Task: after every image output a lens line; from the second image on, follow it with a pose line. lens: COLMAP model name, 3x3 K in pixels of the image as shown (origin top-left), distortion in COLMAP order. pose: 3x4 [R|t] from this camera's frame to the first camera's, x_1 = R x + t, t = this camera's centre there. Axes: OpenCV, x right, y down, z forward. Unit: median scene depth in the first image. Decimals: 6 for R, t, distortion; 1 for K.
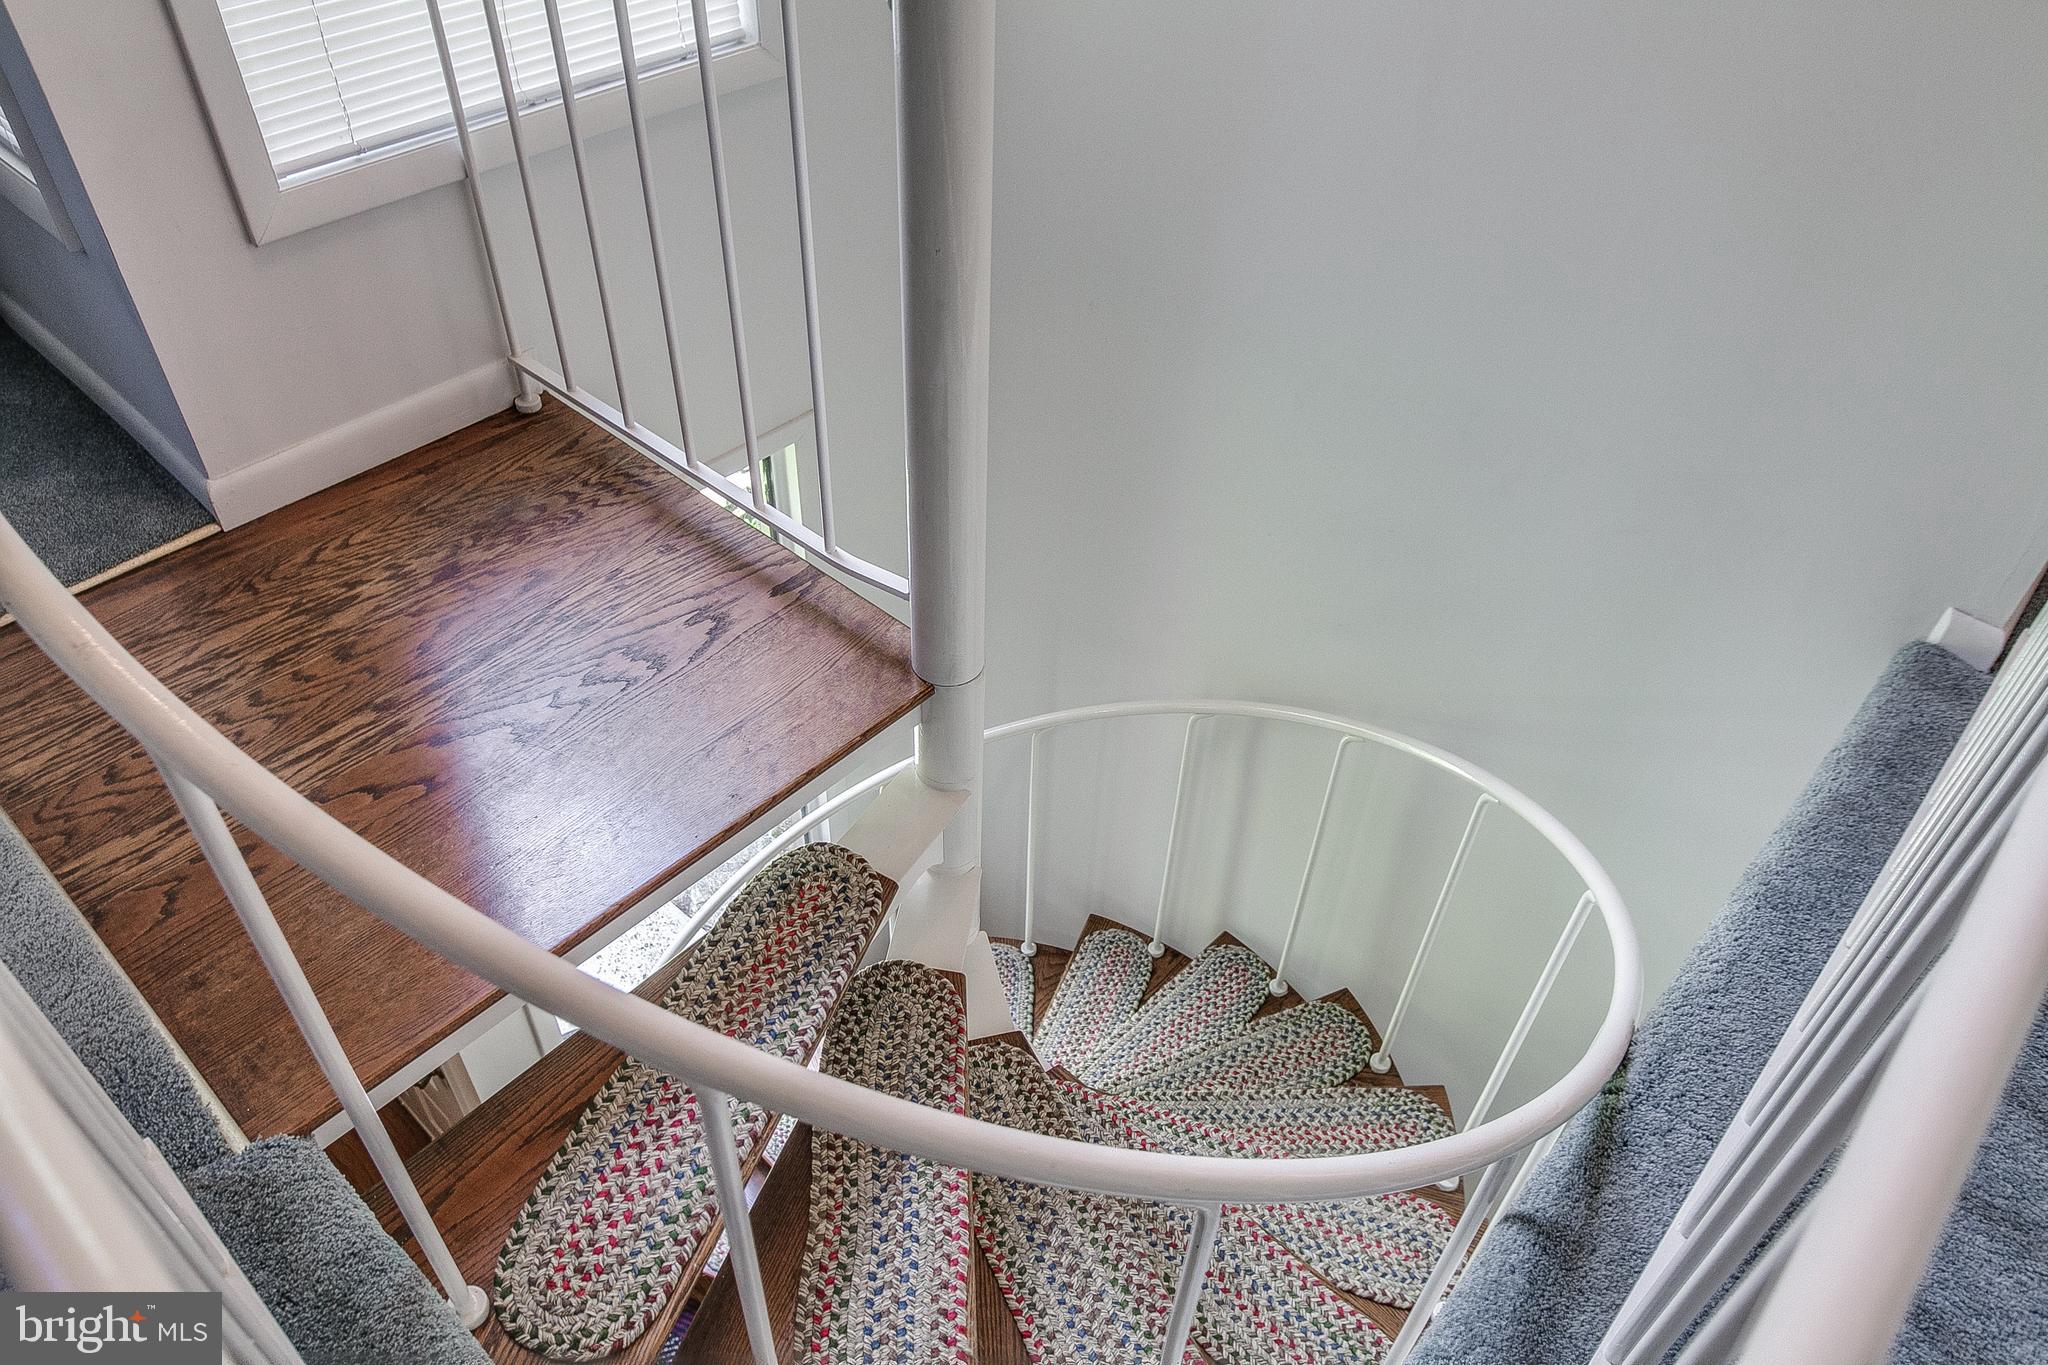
lens RADIAL K [[1424.8, 0, 1024.0], [0, 1424.8, 682.5], [0, 0, 1]] dist [0.007863, -0.001313]
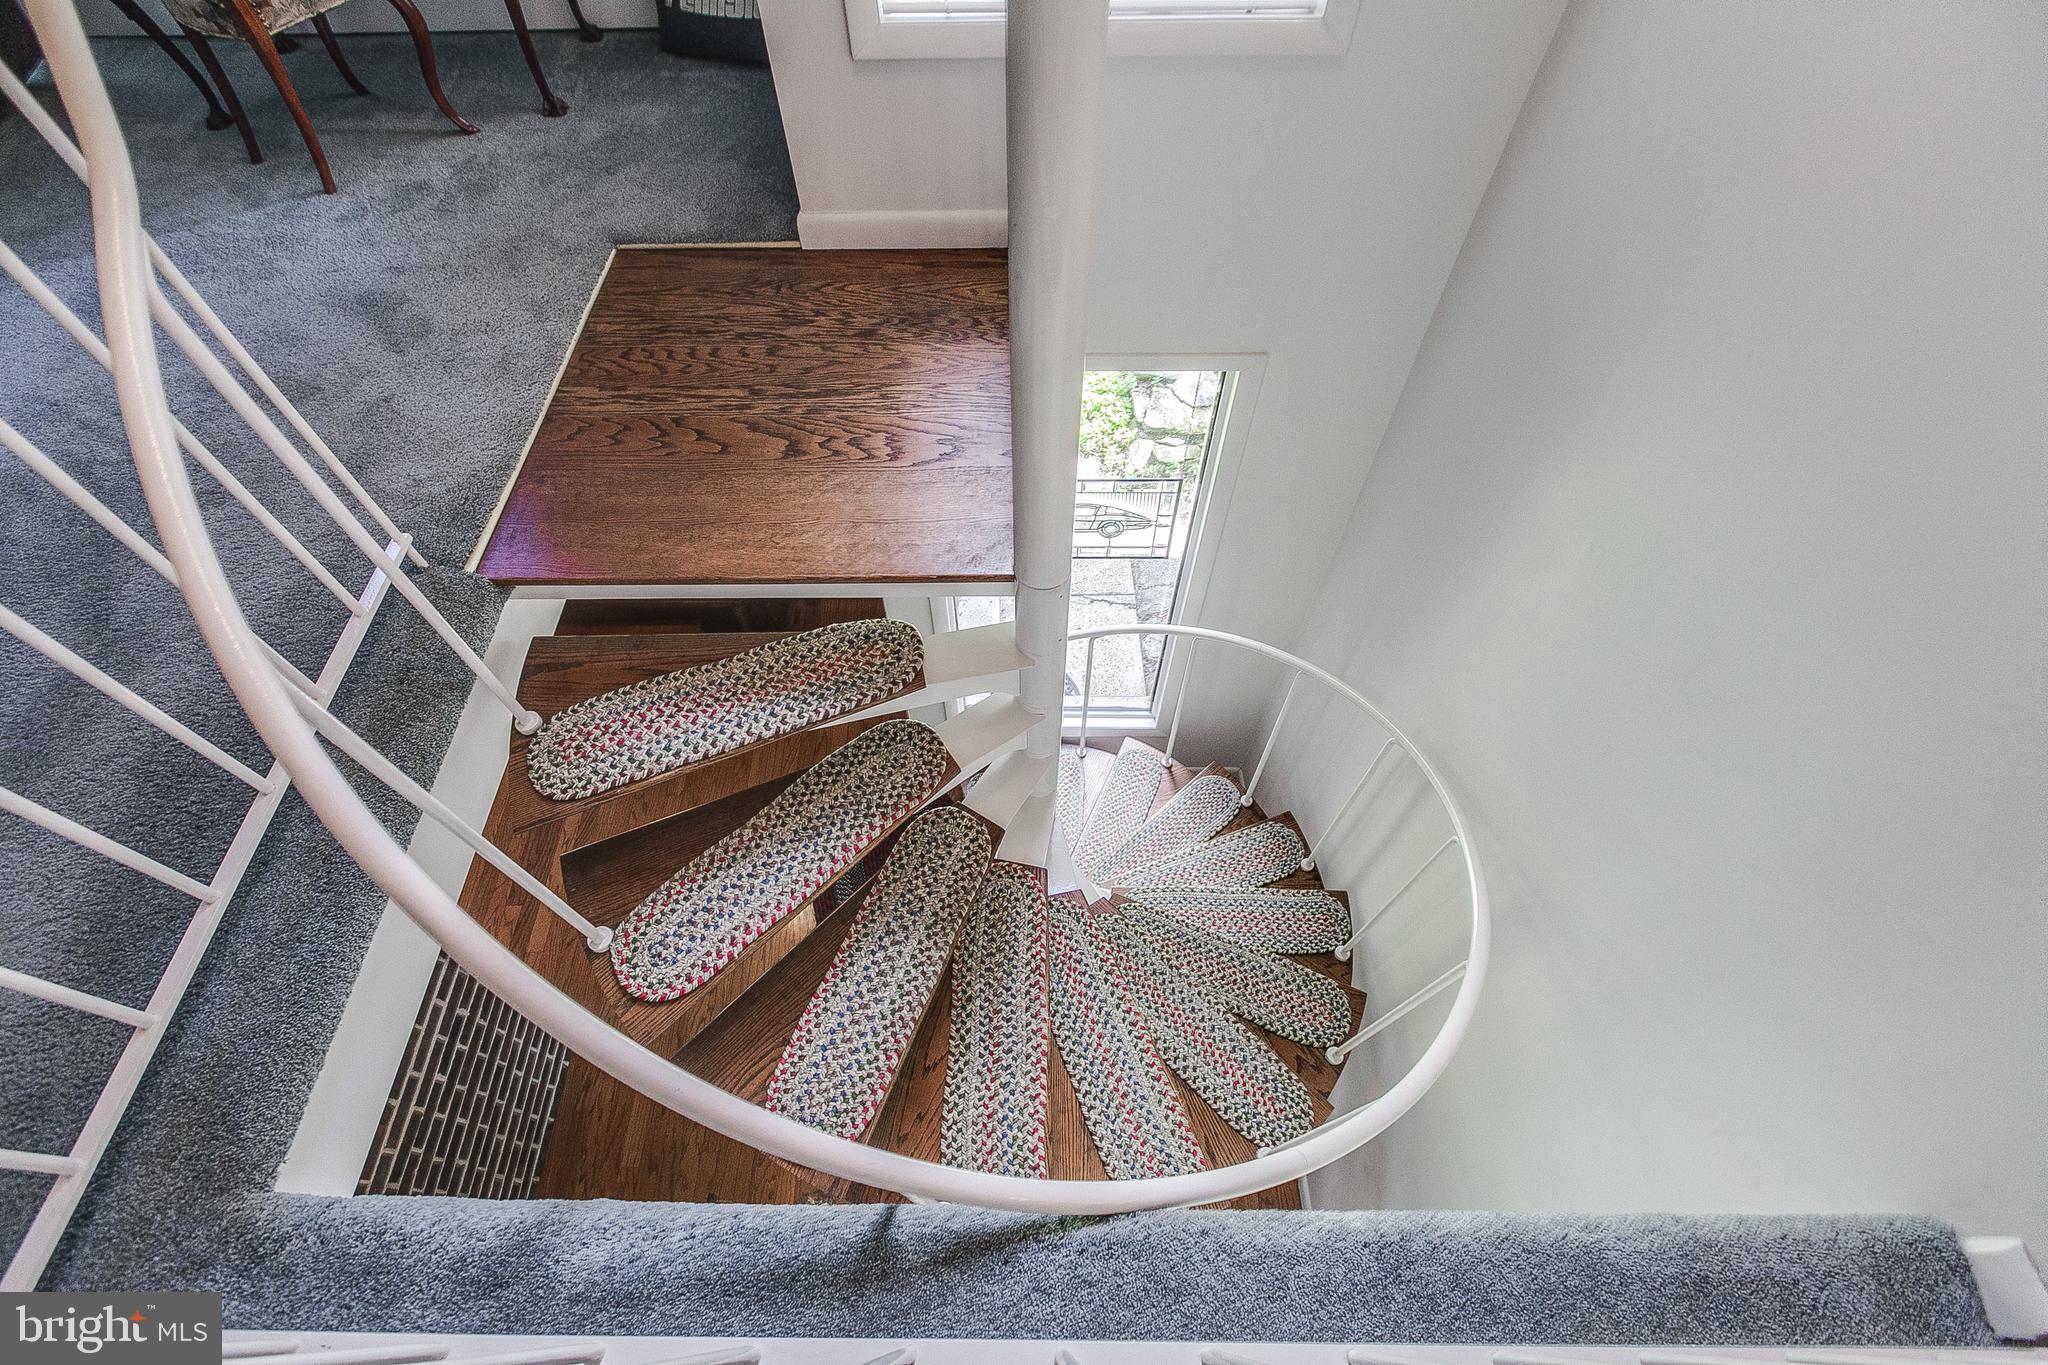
lens RADIAL K [[907.5, 0, 1024.0], [0, 907.5, 682.5], [0, 0, 1]] dist [0.002061, 0.000438]
pose [[0.665116, 0.597422, -0.448004, 0.355736], [-0.481853, 0.801693, 0.353703, -0.208892], [0.570471, -0.019382, 0.821089, 0.336611]]
